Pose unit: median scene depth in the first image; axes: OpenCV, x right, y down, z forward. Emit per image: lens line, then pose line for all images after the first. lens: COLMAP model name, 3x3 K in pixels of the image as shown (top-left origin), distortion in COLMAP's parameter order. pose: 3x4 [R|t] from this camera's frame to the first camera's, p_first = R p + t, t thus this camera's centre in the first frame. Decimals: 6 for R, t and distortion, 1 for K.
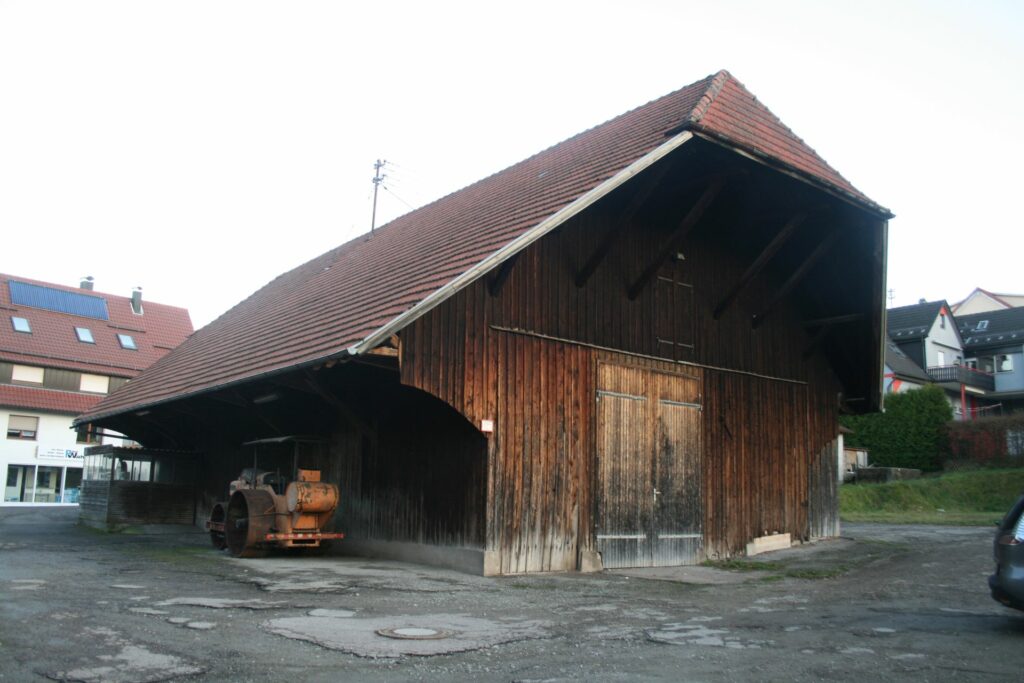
lens RADIAL K [[1034.0, 0, 513.0], [0, 1034.0, 338.6], [0, 0, 1]] dist [0.002412, 0.000000]
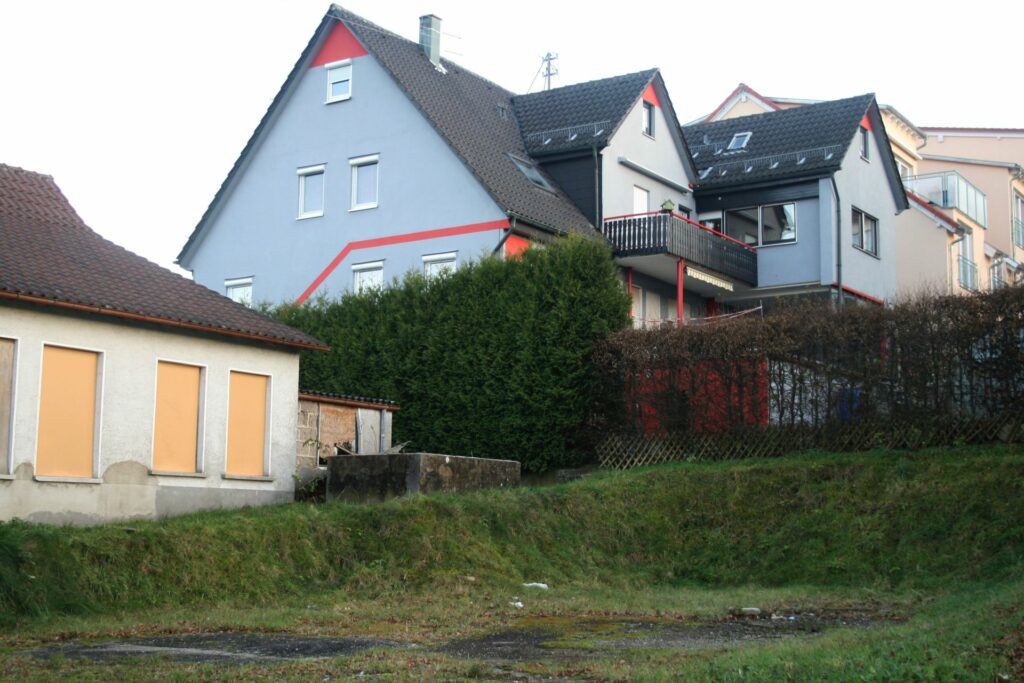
lens RADIAL K [[1418.1, 0, 511.7], [0, 1418.1, 343.1], [0, 0, 1]] dist [-0.008098, 0.000000]
pose [[0.974963, 0.022099, 0.221268, 0.272251], [-0.029273, 0.999145, 0.029195, 0.070095], [-0.220433, -0.034941, 0.974776, 0.513473]]
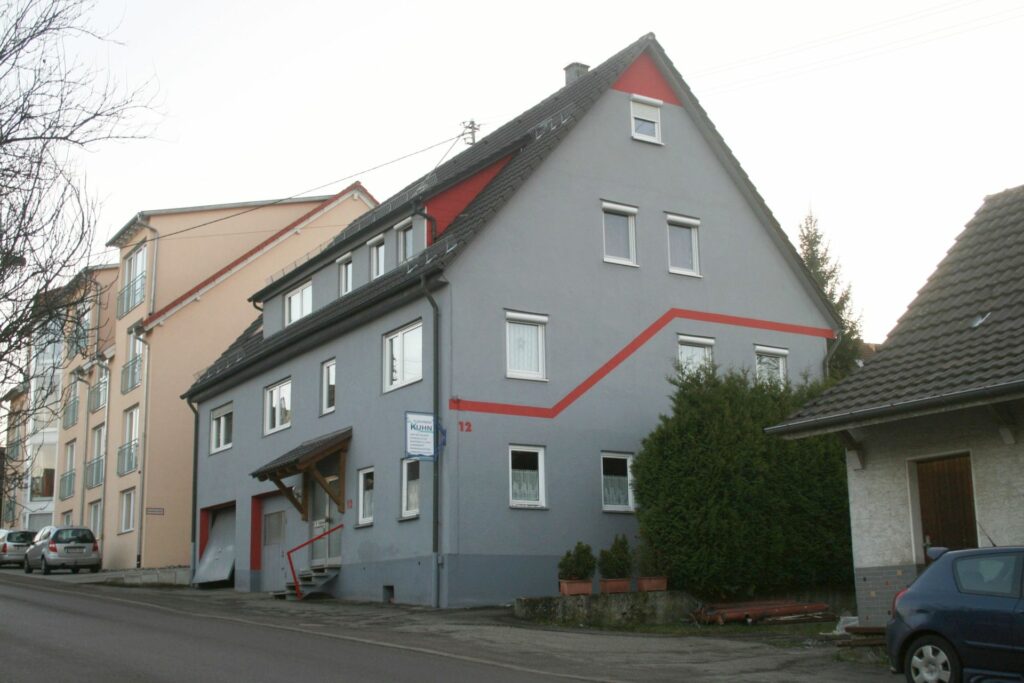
lens RADIAL K [[1328.0, 0, 511.8], [0, 1328.0, 341.8], [0, 0, 1]] dist [-0.018384, 0.000000]
pose [[0.208490, 0.198717, 0.957624, -0.123112], [-0.146387, 0.974452, -0.170338, 0.147726], [-0.967007, -0.104670, 0.232253, 1.033875]]
